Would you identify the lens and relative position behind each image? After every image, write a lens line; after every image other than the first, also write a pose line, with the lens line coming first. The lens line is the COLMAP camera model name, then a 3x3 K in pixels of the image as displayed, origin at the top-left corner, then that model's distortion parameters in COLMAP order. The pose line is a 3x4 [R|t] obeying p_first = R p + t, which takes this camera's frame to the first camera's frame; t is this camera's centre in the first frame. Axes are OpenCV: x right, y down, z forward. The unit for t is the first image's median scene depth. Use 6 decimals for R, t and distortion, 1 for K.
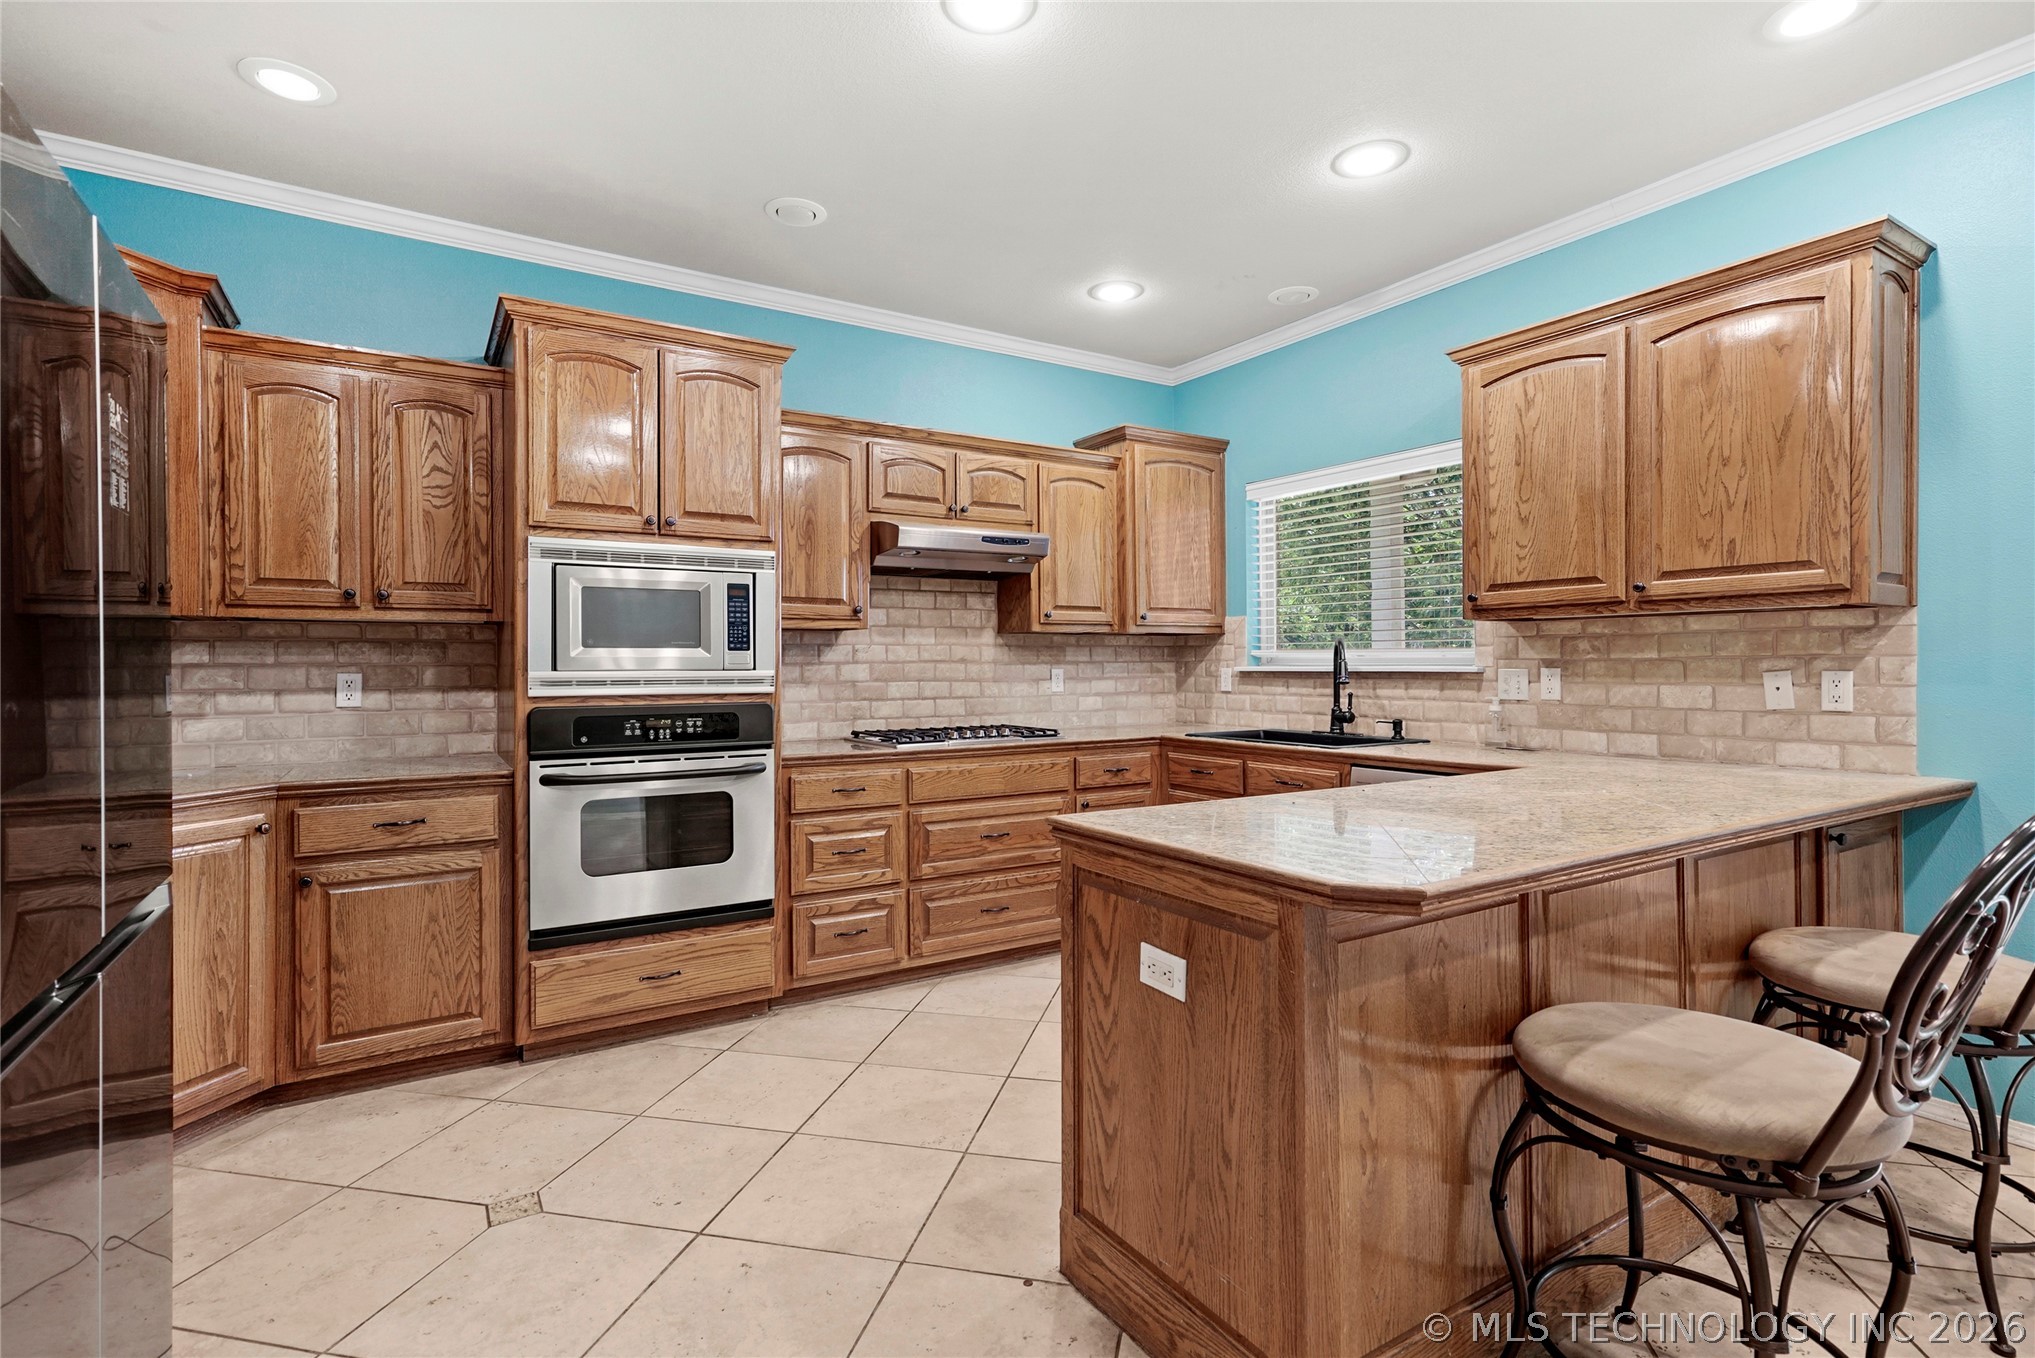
lens RADIAL K [[970.7, 0, 1022.0], [0, 970.7, 661.8], [0, 0, 1]] dist [-0.011918, 0.016192]
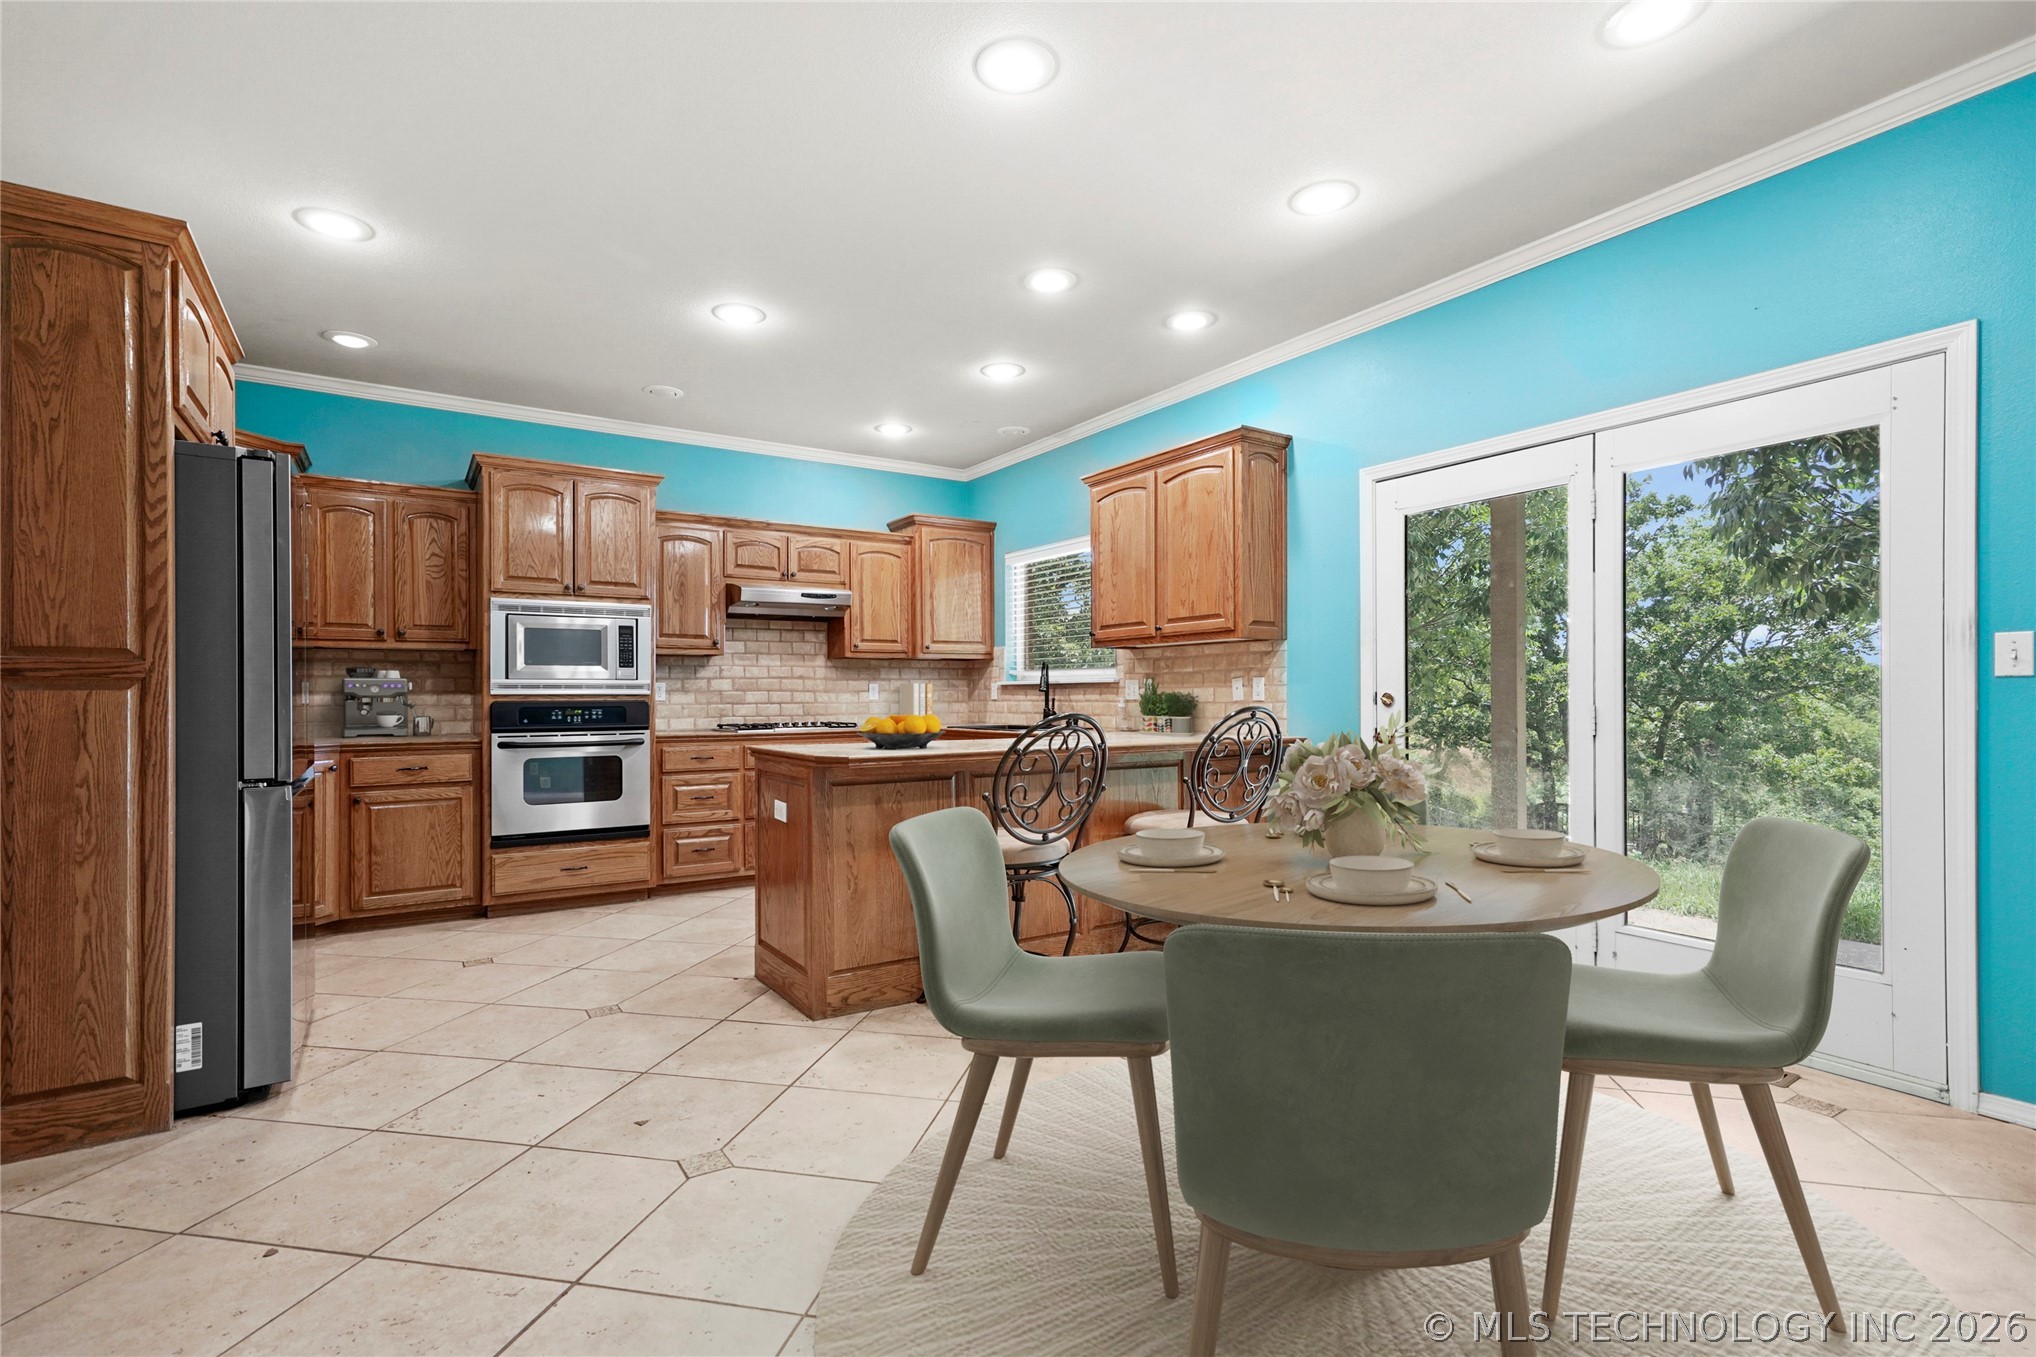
lens RADIAL K [[944.1, 0, 1016.0], [0, 944.1, 689.2], [0, 0, 1]] dist [-0.000352, 0.010631]
pose [[0.999884, -0.001156, 0.015194, 0.321399], [0.001232, 0.999987, -0.005014, 0.032011], [-0.015188, 0.005032, 0.999872, -0.555570]]
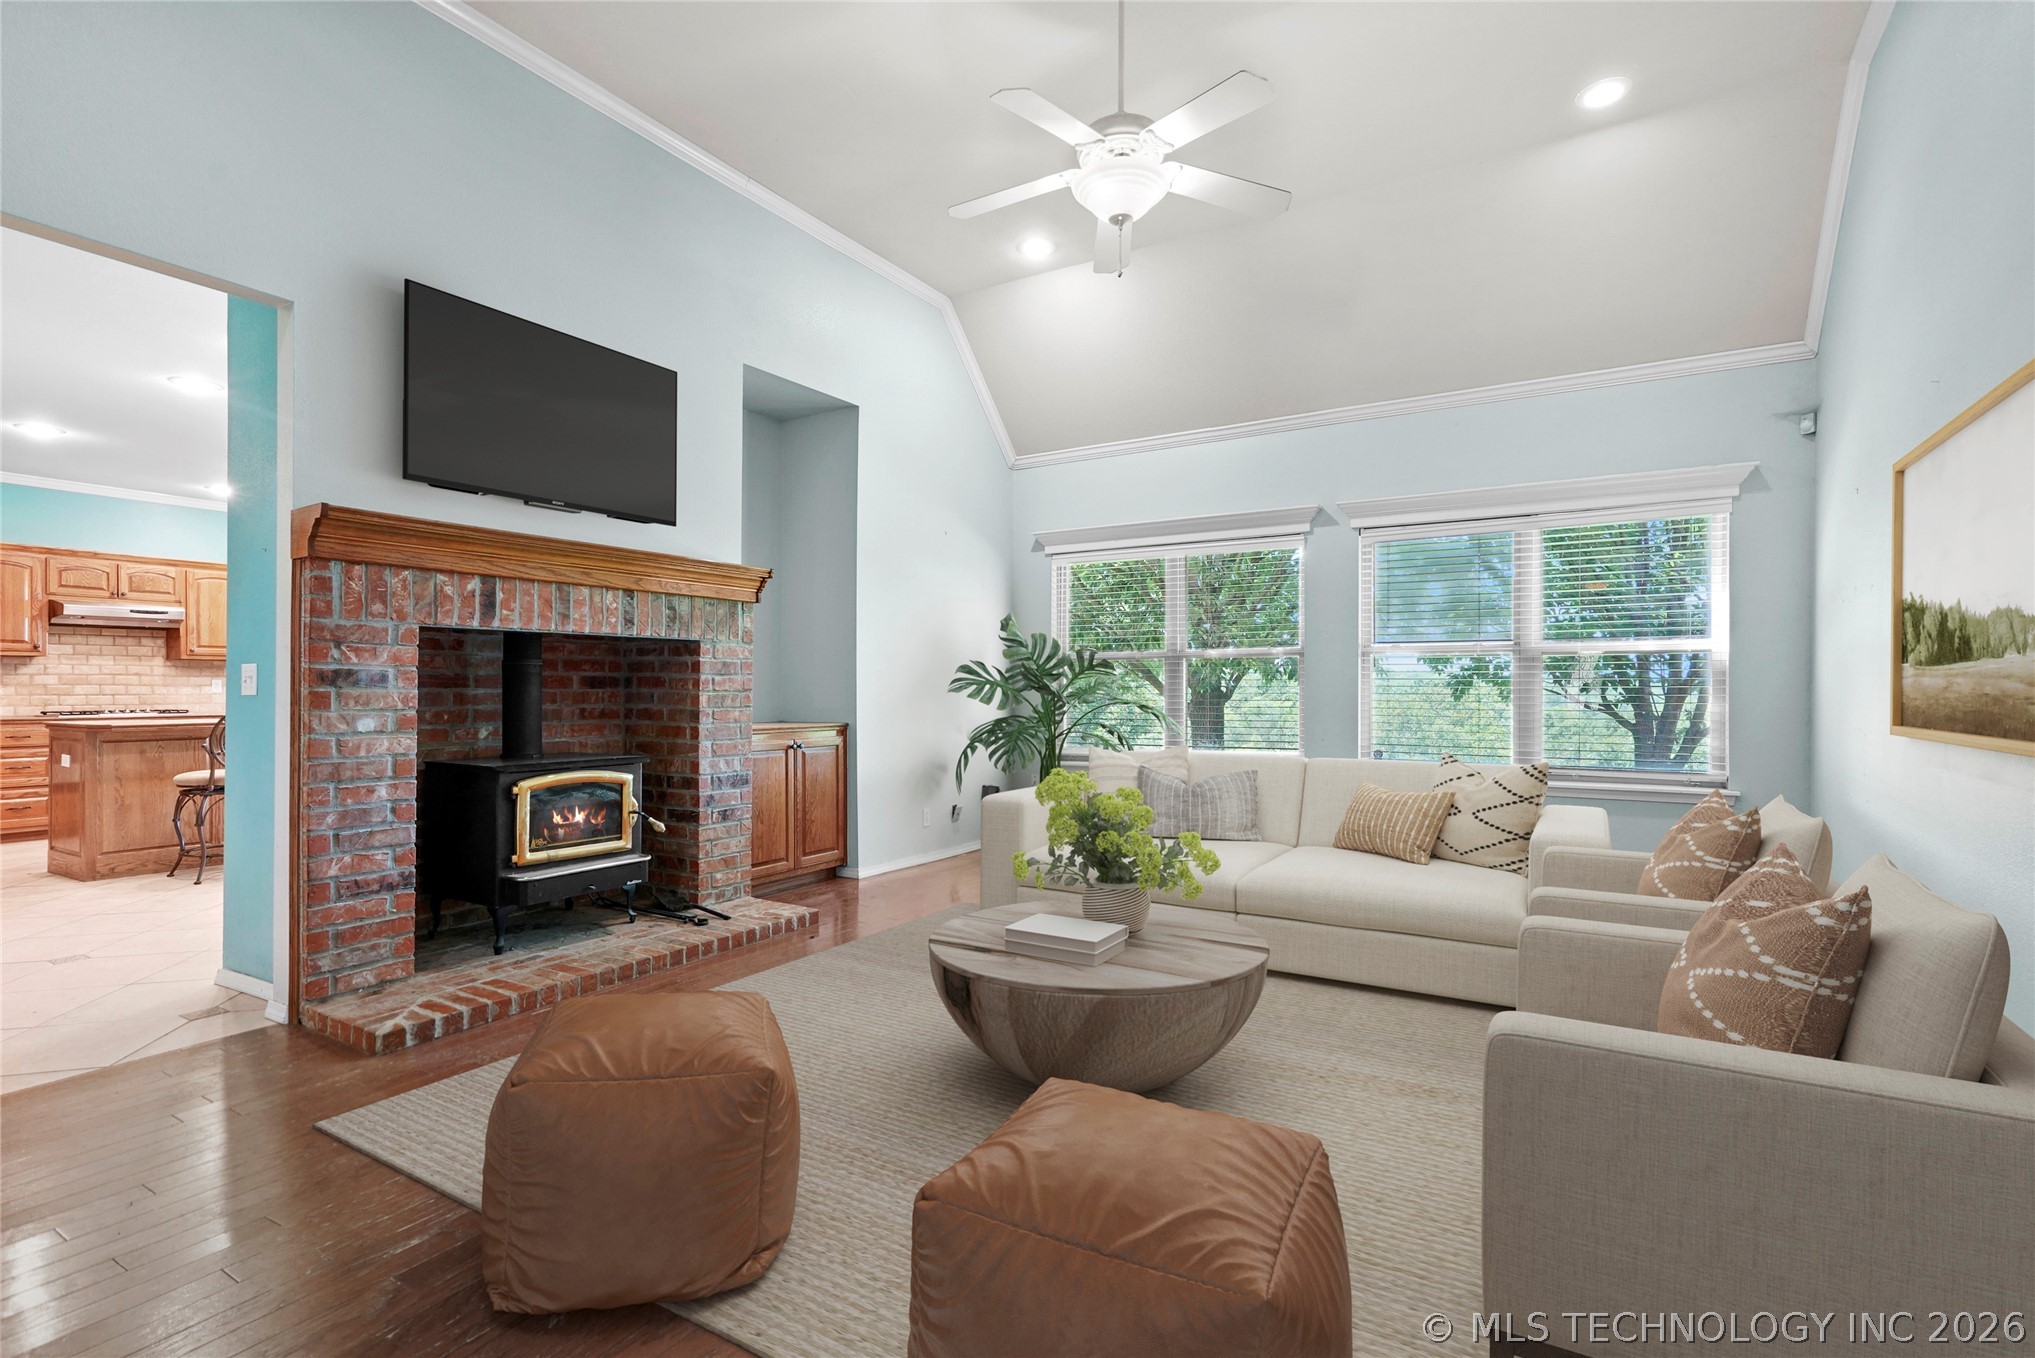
lens RADIAL K [[943.6, 0, 1015.5], [0, 943.6, 689.6], [0, 0, 1]] dist [-0.000352, 0.010631]
pose [[0.897430, 0.002993, 0.441147, 0.850509], [-0.003656, 0.999993, 0.000652, 0.027598], [-0.441142, -0.002198, 0.897435, -1.784114]]
